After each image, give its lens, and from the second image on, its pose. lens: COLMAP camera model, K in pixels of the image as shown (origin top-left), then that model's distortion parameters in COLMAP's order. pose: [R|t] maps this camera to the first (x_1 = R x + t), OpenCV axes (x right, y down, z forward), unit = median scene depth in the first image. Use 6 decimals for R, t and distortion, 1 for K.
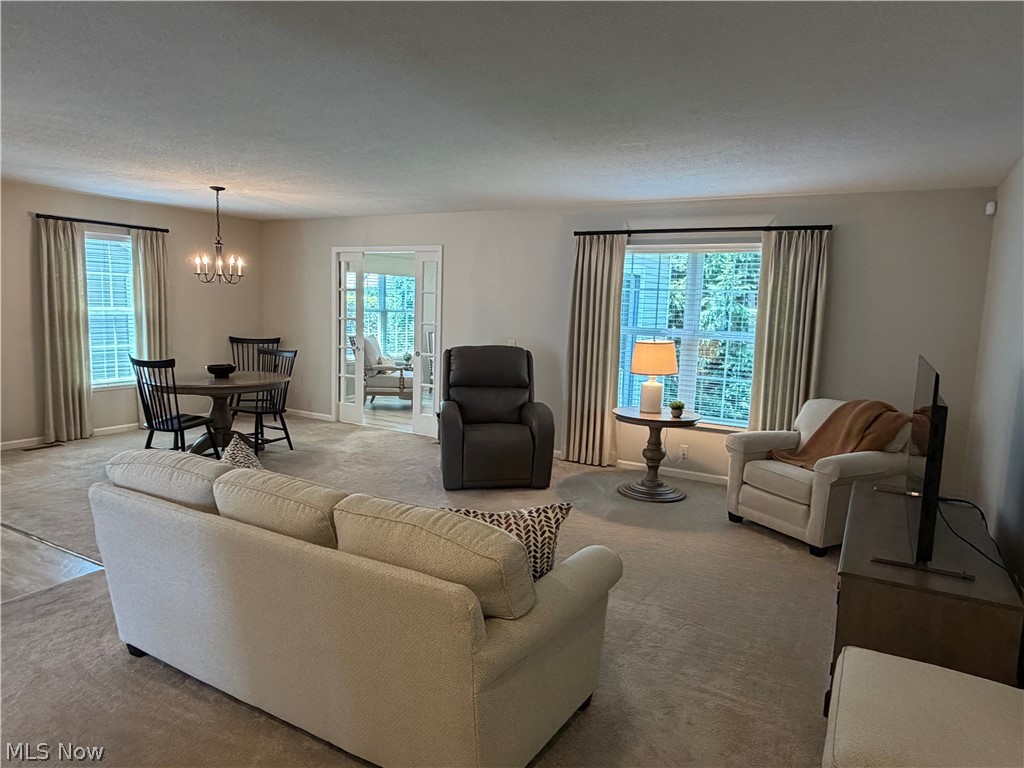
lens RADIAL K [[660.7, 0, 511.8], [0, 660.7, 381.4], [0, 0, 1]] dist [0.000510, 0.001574]
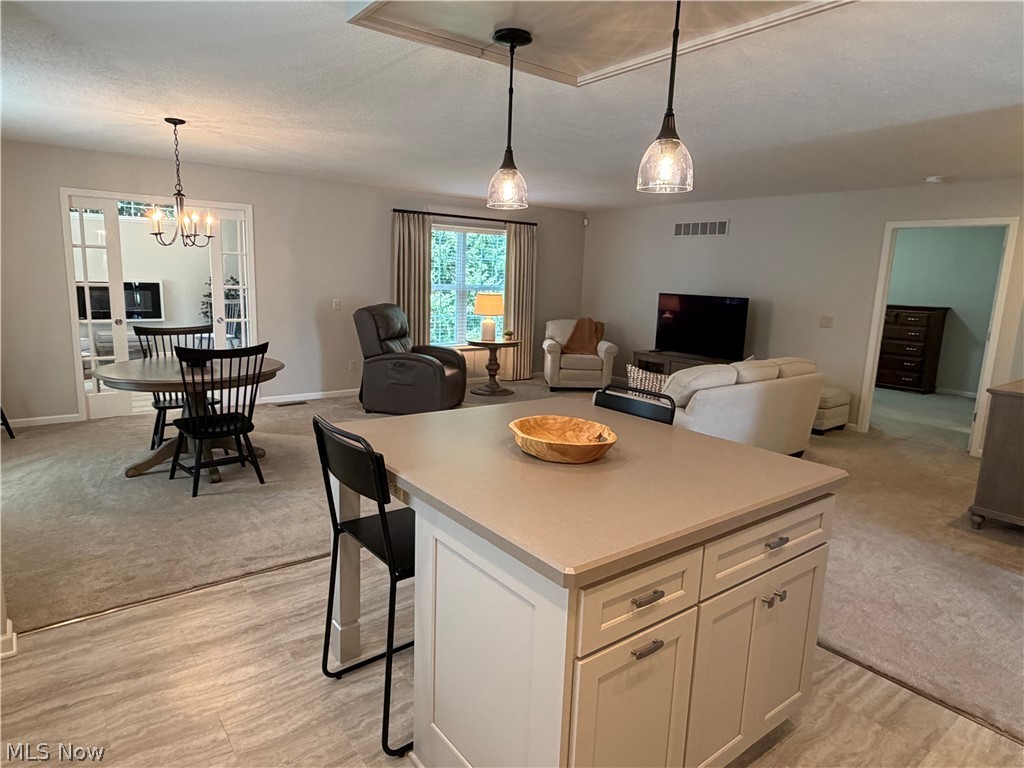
lens RADIAL K [[619.7, 0, 514.7], [0, 619.7, 380.8], [0, 0, 1]] dist [0.002386, 0.000414]
pose [[0.376183, -0.177899, 0.909306, -0.979911], [0.087558, 0.983828, 0.156256, -0.071448], [-0.922399, 0.020836, 0.385676, 0.355149]]
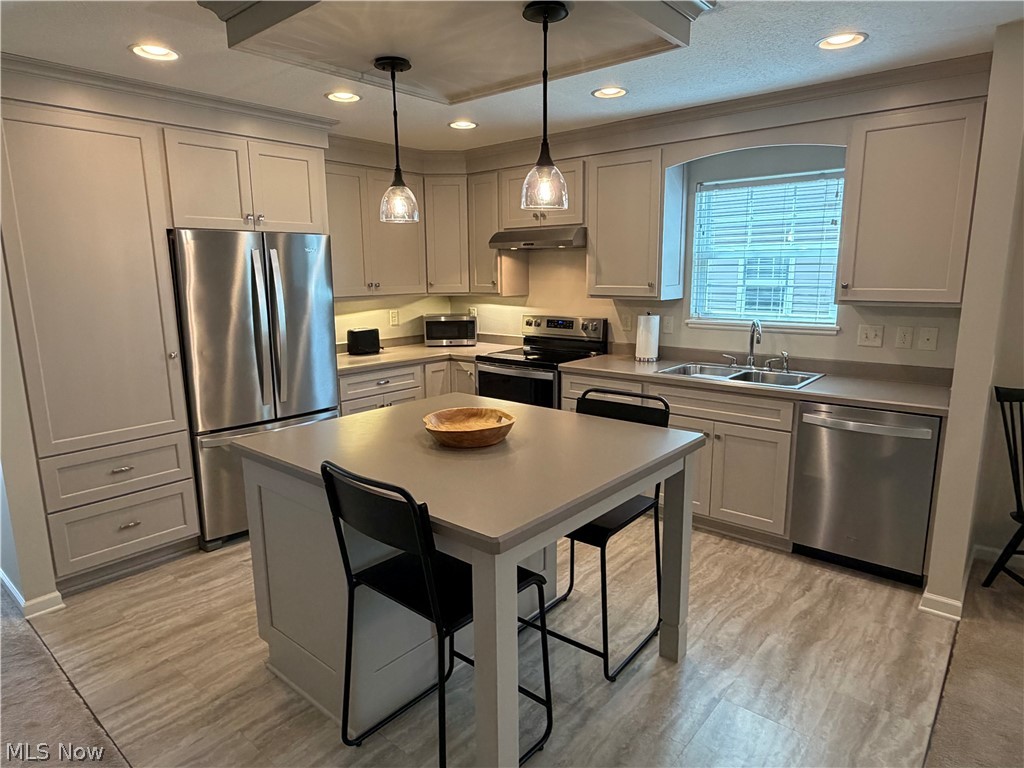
lens RADIAL K [[619.7, 0, 504.7], [0, 619.7, 386.0], [0, 0, 1]] dist [0.002386, 0.000414]
pose [[-0.187285, 0.153740, -0.970200, -0.277454], [-0.111924, 0.977904, 0.176567, -0.080427], [0.975908, 0.141657, -0.165939, 0.551511]]
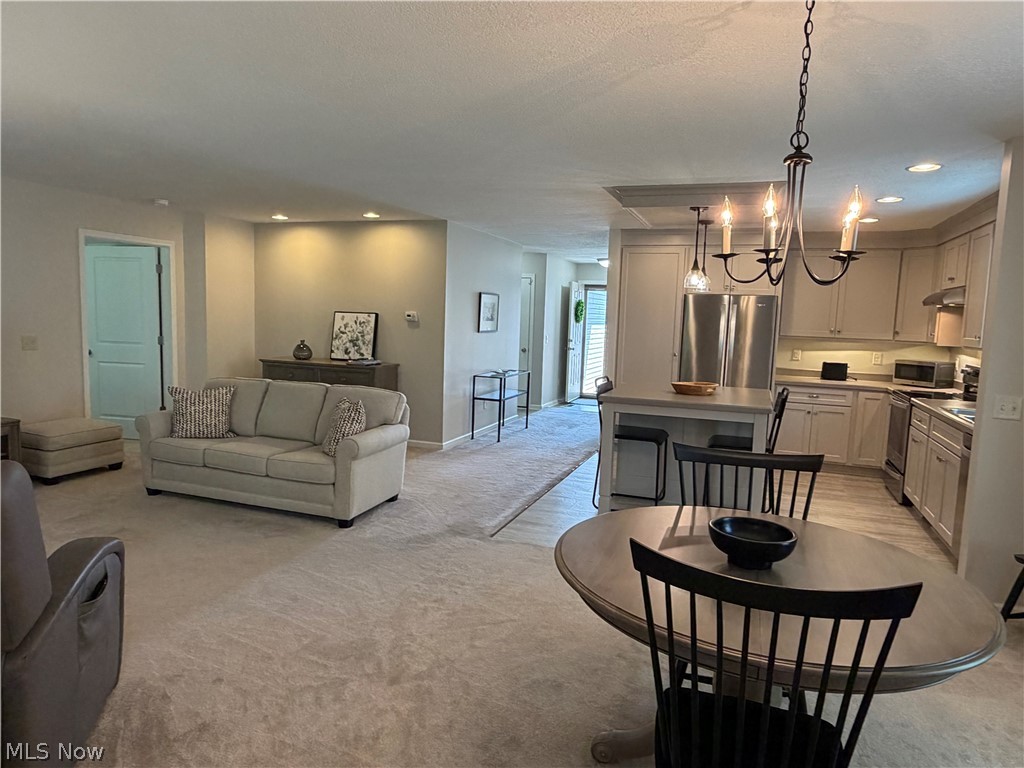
lens RADIAL K [[660.7, 0, 504.6], [0, 660.7, 388.5], [0, 0, 1]] dist [0.000510, 0.001574]
pose [[-0.984666, -0.046924, -0.168021, -0.254154], [-0.084253, 0.971286, 0.222499, -0.157515], [0.152756, 0.233243, -0.960345, 1.284378]]
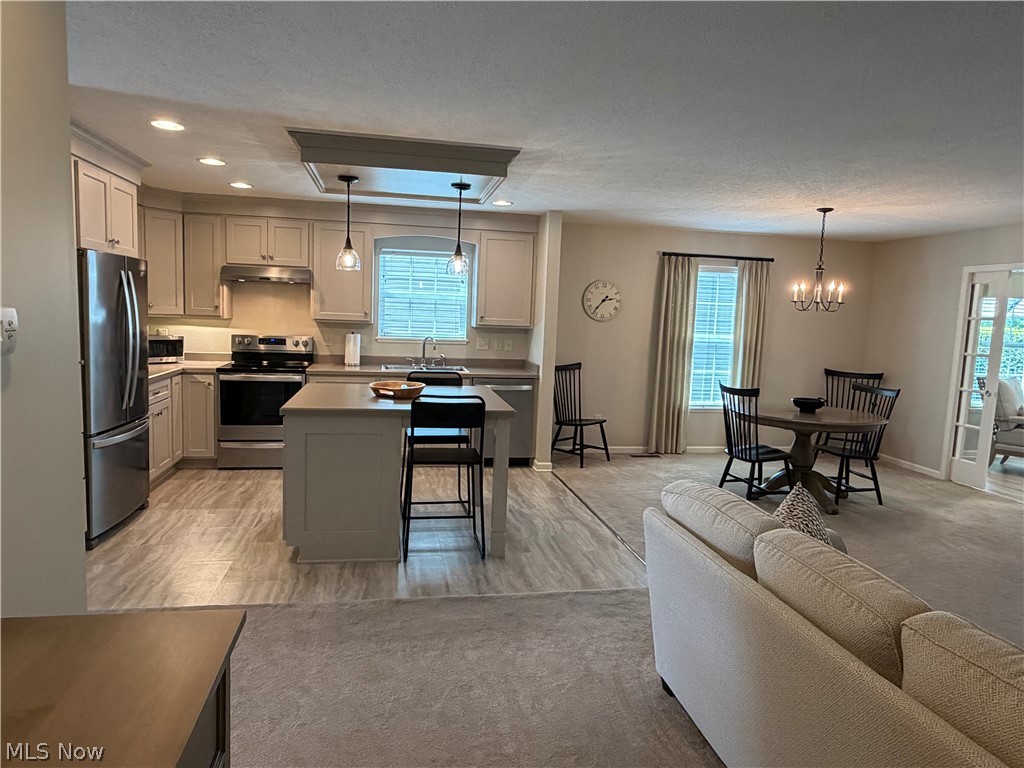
lens RADIAL K [[660.7, 0, 508.8], [0, 660.7, 383.5], [0, 0, 1]] dist [0.000510, 0.001574]
pose [[0.648490, 0.075516, -0.757468, -0.009876], [-0.107674, 0.994162, 0.006930, -0.007054], [0.753570, 0.077065, 0.652835, 0.072618]]
